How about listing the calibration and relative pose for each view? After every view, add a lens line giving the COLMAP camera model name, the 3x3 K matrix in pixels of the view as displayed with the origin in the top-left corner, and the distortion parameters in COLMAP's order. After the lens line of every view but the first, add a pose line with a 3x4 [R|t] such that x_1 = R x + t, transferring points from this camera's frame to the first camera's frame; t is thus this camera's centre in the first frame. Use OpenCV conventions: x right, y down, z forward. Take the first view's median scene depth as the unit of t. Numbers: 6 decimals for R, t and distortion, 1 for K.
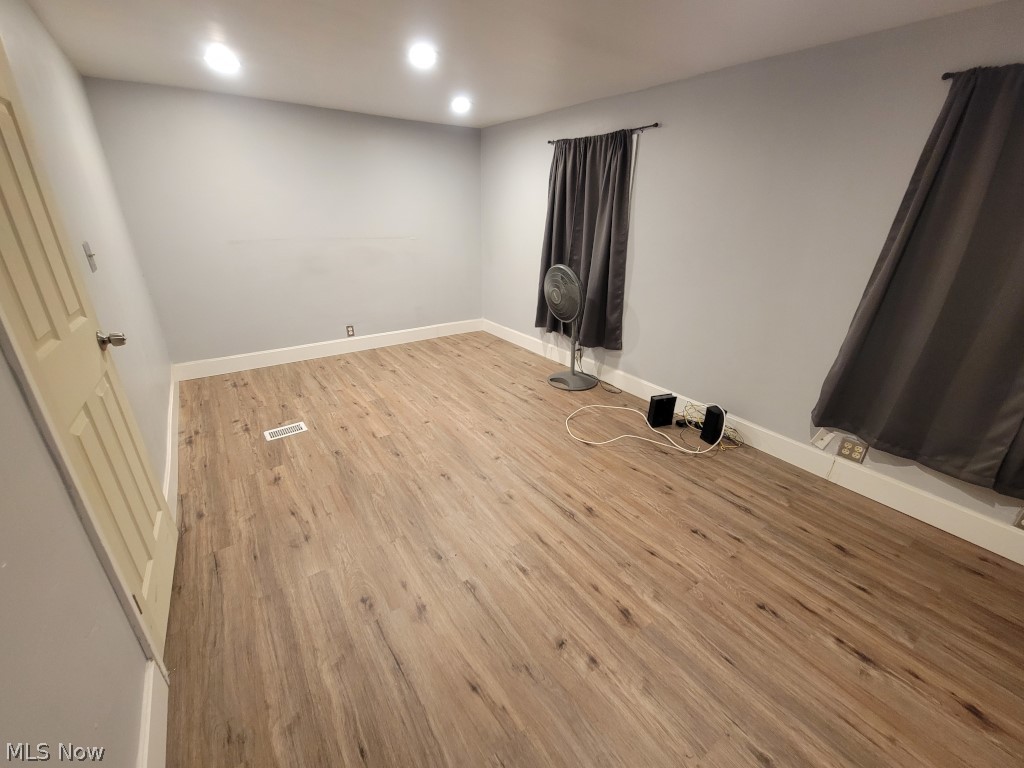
lens RADIAL K [[415.4, 0, 510.3], [0, 415.4, 384.5], [0, 0, 1]] dist [0.000775, 0.000499]
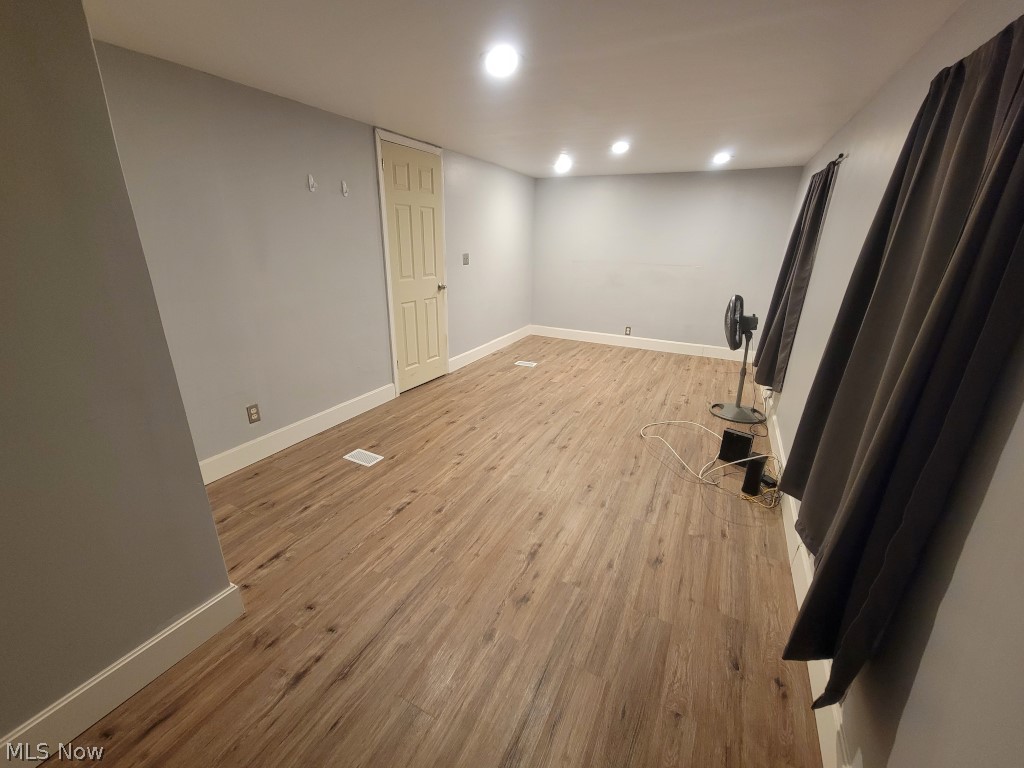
lens RADIAL K [[415.4, 0, 515.3], [0, 415.4, 386.2], [0, 0, 1]] dist [0.000775, 0.000499]
pose [[0.469681, 0.295843, -0.831791, 0.958371], [-0.355076, 0.925919, 0.128824, -0.011100], [0.808283, 0.234843, 0.539933, 0.037992]]
